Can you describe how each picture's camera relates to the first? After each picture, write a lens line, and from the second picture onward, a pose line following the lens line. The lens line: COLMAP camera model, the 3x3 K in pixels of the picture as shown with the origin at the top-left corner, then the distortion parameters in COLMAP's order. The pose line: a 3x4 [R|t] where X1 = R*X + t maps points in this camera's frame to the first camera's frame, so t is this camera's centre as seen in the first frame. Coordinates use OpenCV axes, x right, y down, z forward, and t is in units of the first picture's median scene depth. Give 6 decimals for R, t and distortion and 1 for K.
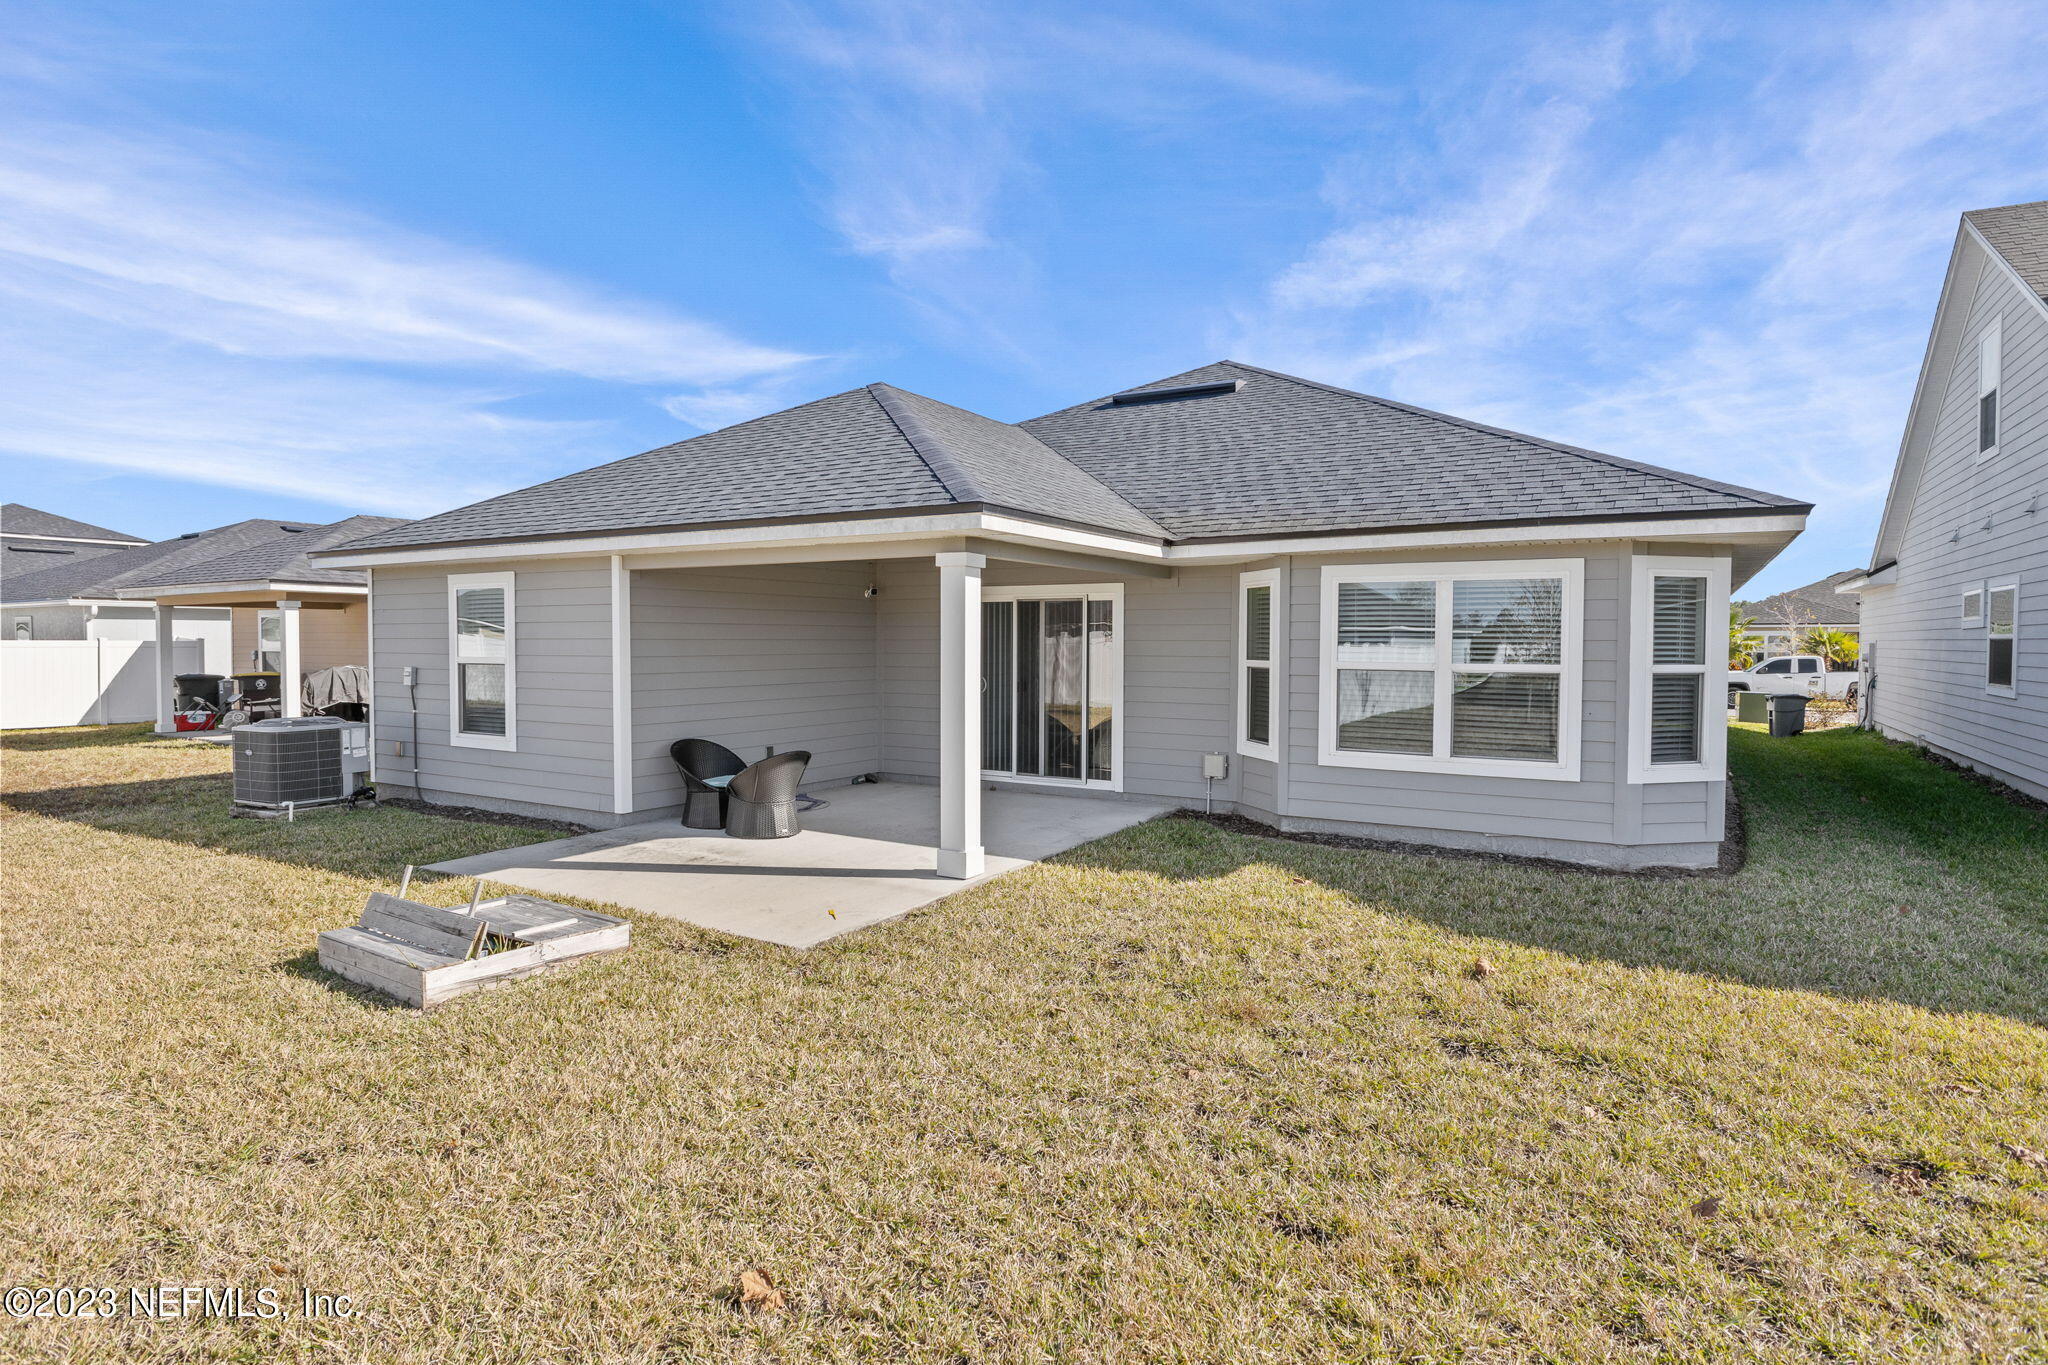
lens RADIAL K [[1088.8, 0, 1024.0], [0, 1088.8, 682.5], [0, 0, 1]] dist [-0.015477, -0.000365]
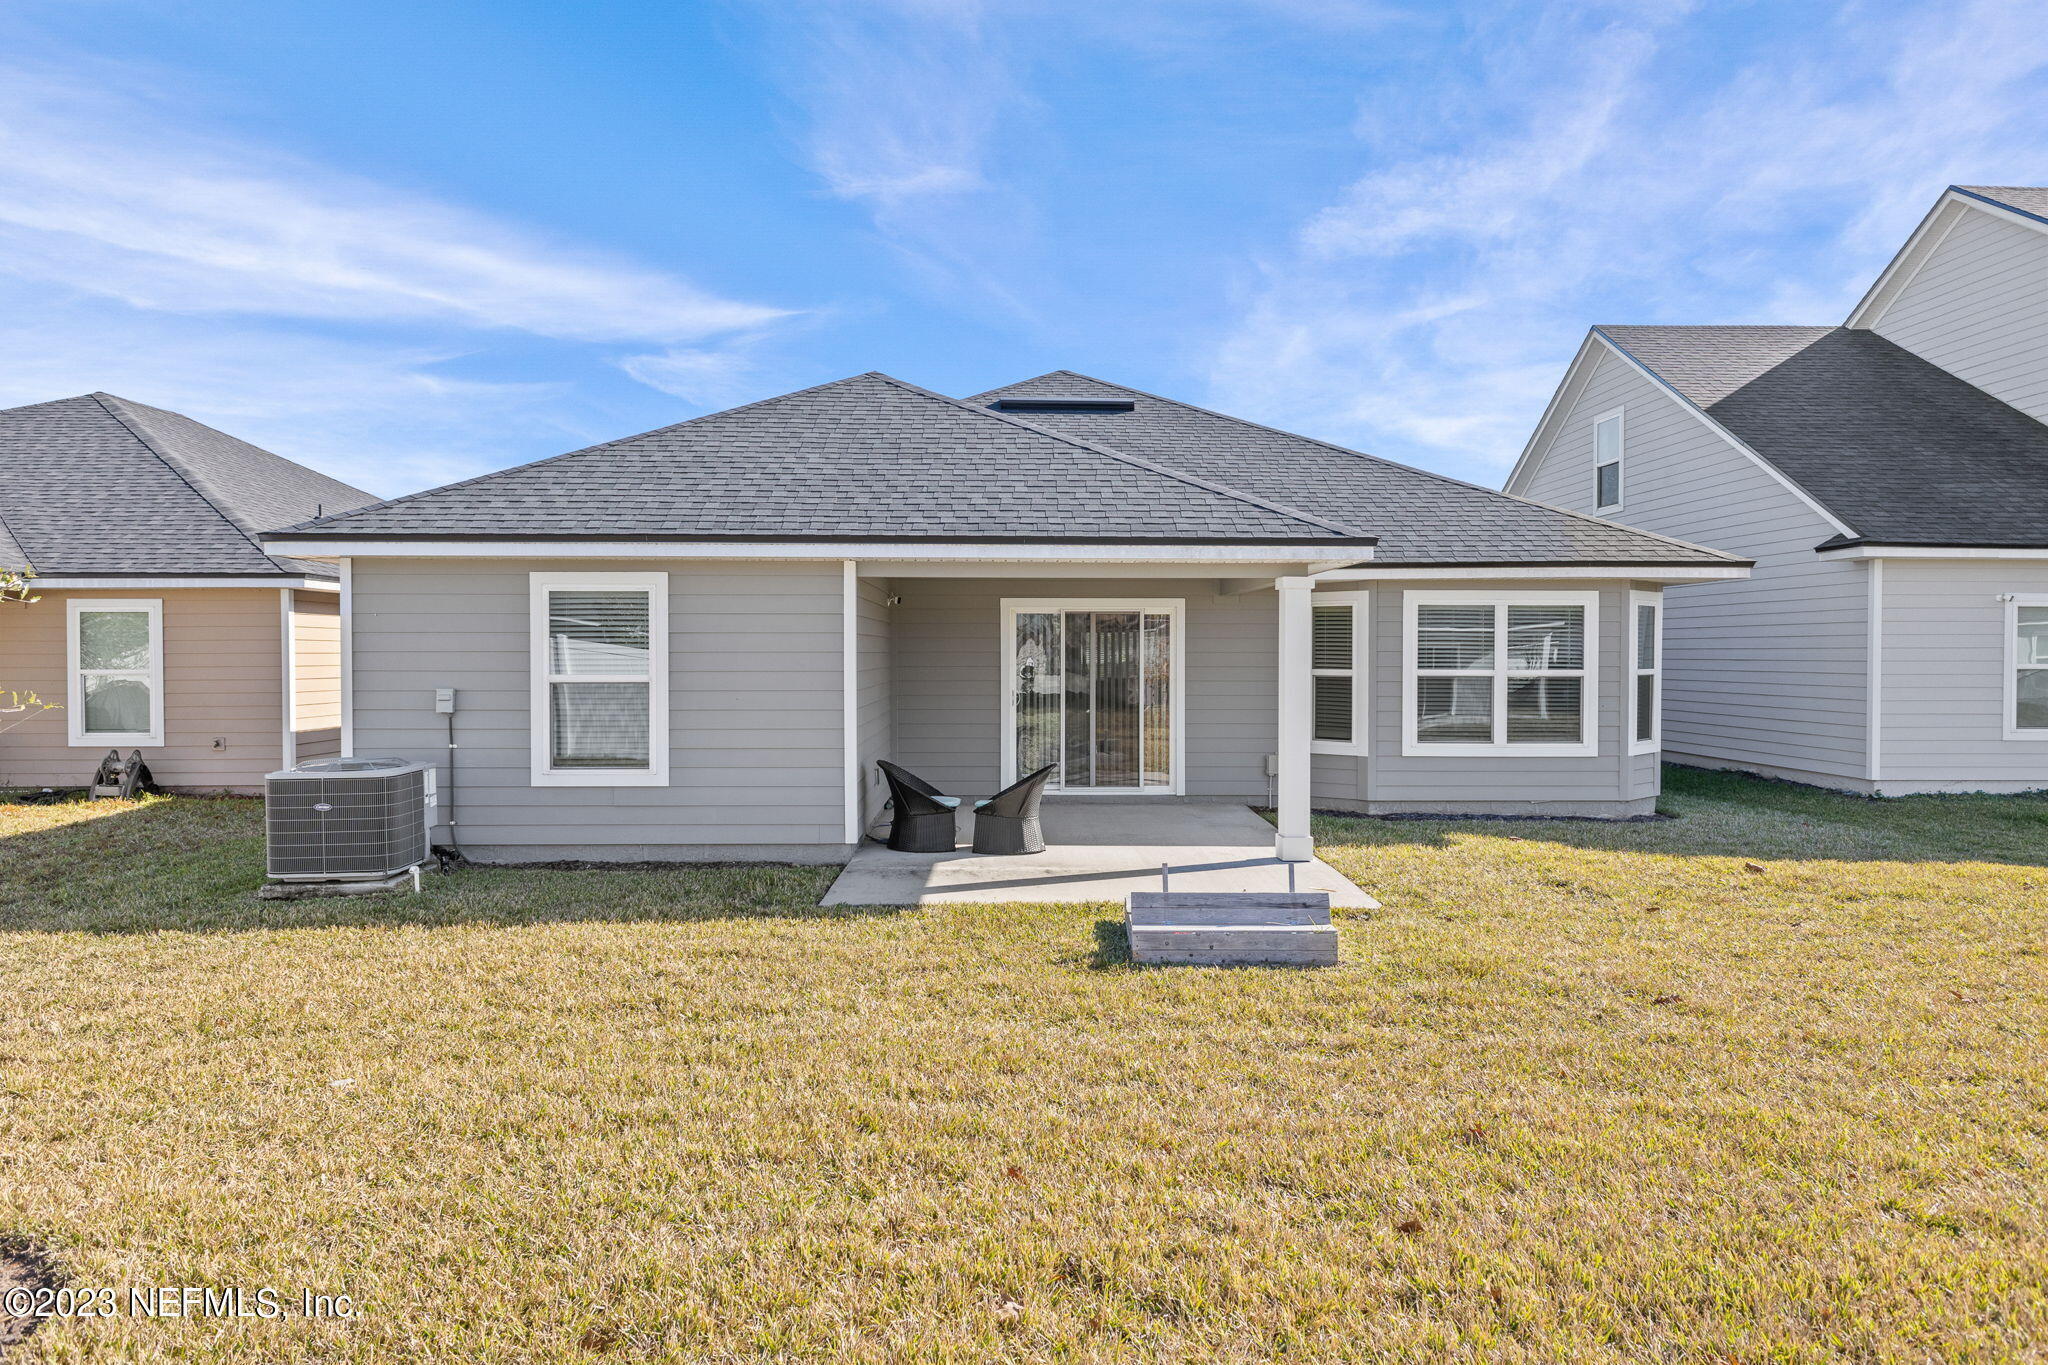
lens RADIAL K [[1321.0, 0, 1024.0], [0, 1321.0, 682.5], [0, 0, 1]] dist [0.000866, 0.000189]
pose [[0.852322, -0.015193, 0.522796, -0.834153], [0.020287, 0.999786, -0.004020, -0.007573], [-0.522623, 0.014033, 0.852448, -0.023958]]
